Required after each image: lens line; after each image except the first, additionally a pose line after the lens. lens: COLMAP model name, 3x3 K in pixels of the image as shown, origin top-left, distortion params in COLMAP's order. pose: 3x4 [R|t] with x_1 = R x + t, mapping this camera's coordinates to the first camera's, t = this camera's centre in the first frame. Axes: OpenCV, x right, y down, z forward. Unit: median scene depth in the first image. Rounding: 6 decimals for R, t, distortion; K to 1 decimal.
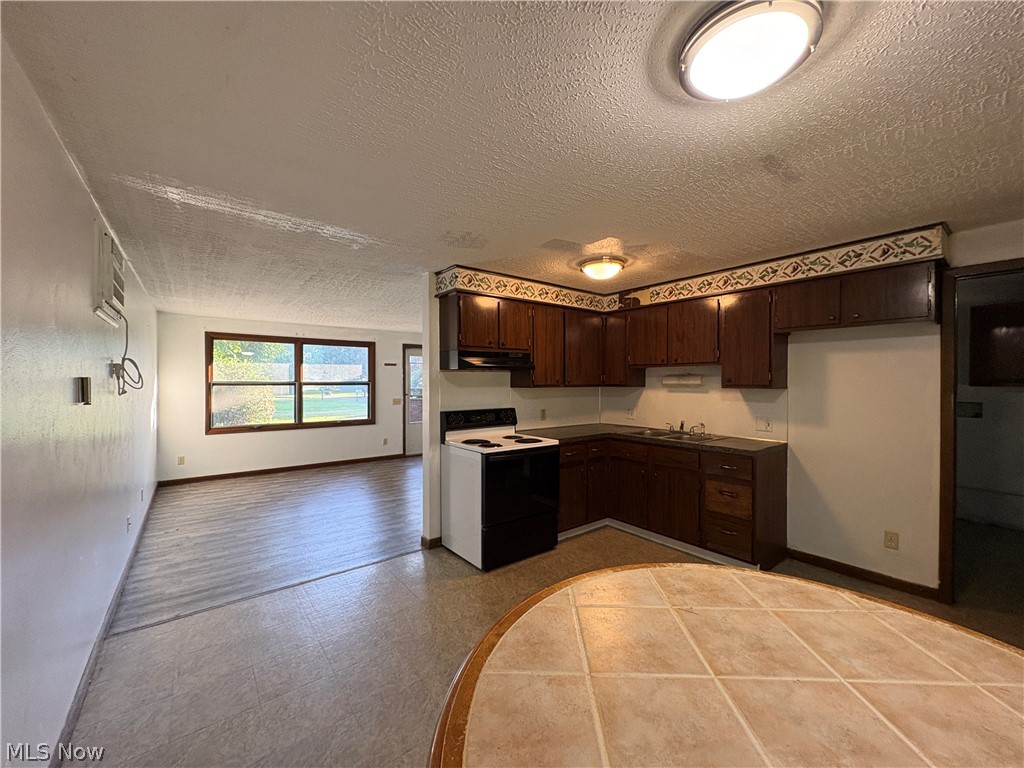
lens RADIAL K [[405.8, 0, 511.7], [0, 405.8, 383.3], [0, 0, 1]] dist [0.000654, -0.000468]
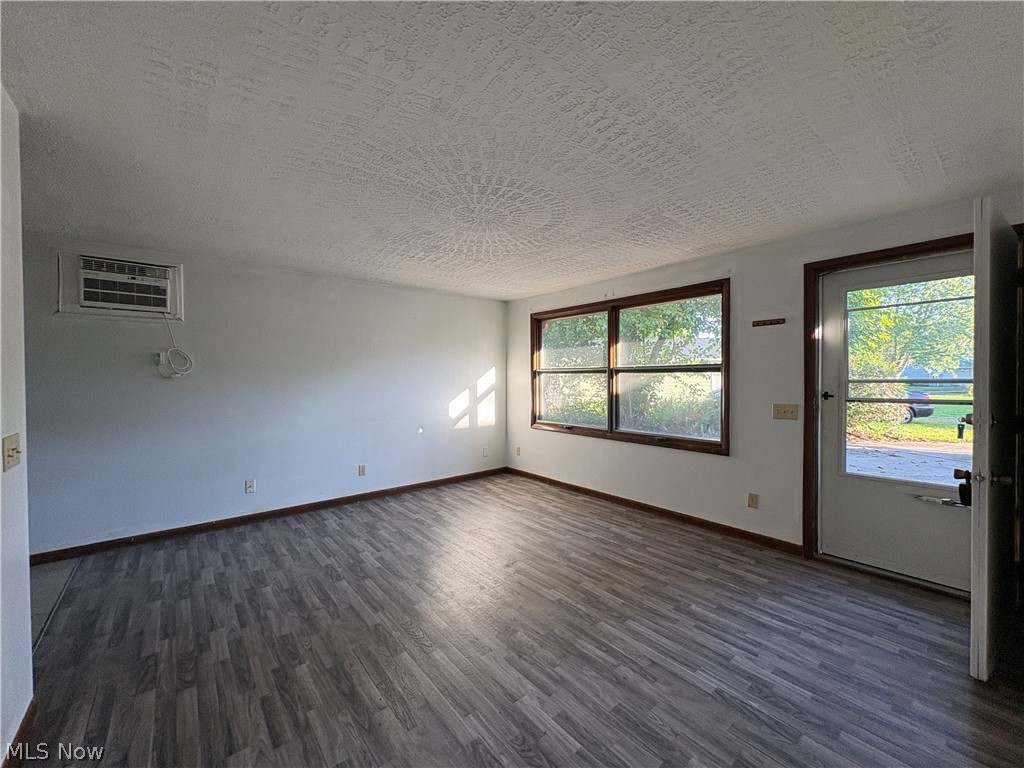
lens RADIAL K [[405.8, 0, 511.7], [0, 405.8, 383.3], [0, 0, 1]] dist [0.000654, -0.000468]
pose [[0.030556, 0.014806, -0.999423, 0.240153], [0.001289, 0.999889, 0.014852, 0.021295], [0.999532, -0.001742, 0.030533, 1.507944]]
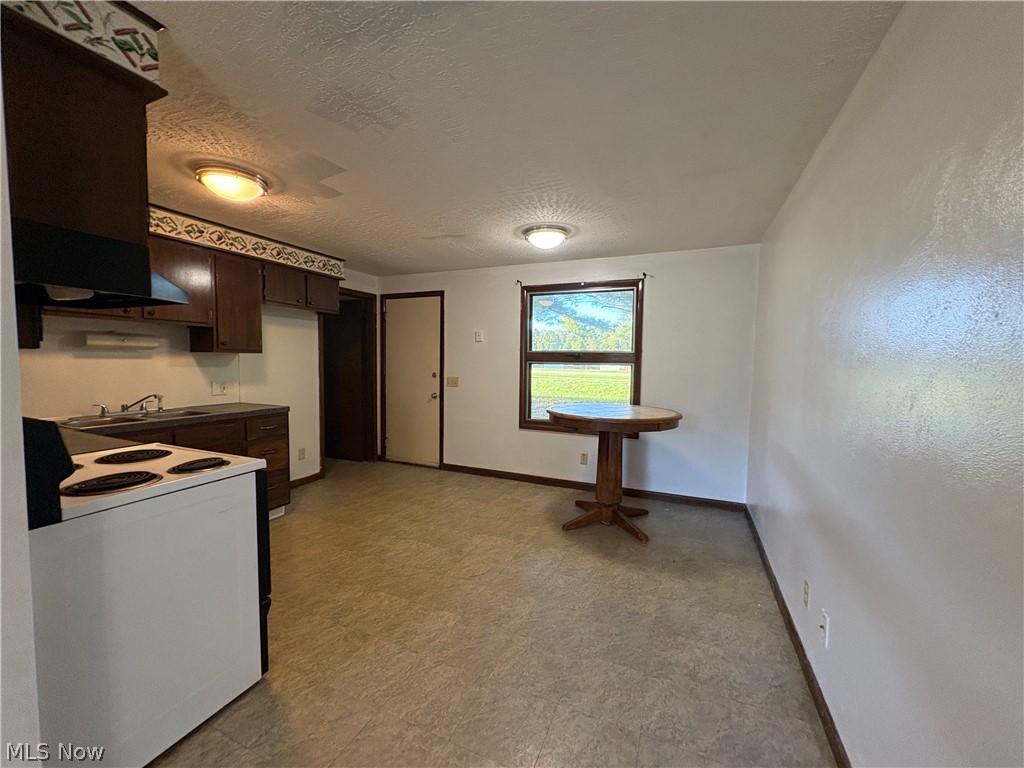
lens RADIAL K [[405.8, 0, 511.7], [0, 405.8, 383.3], [0, 0, 1]] dist [0.000654, -0.000468]
pose [[-0.475344, -0.058112, 0.877879, -0.587671], [-0.009035, 0.998086, 0.061177, 0.018920], [-0.879754, 0.021148, -0.474959, 0.802473]]
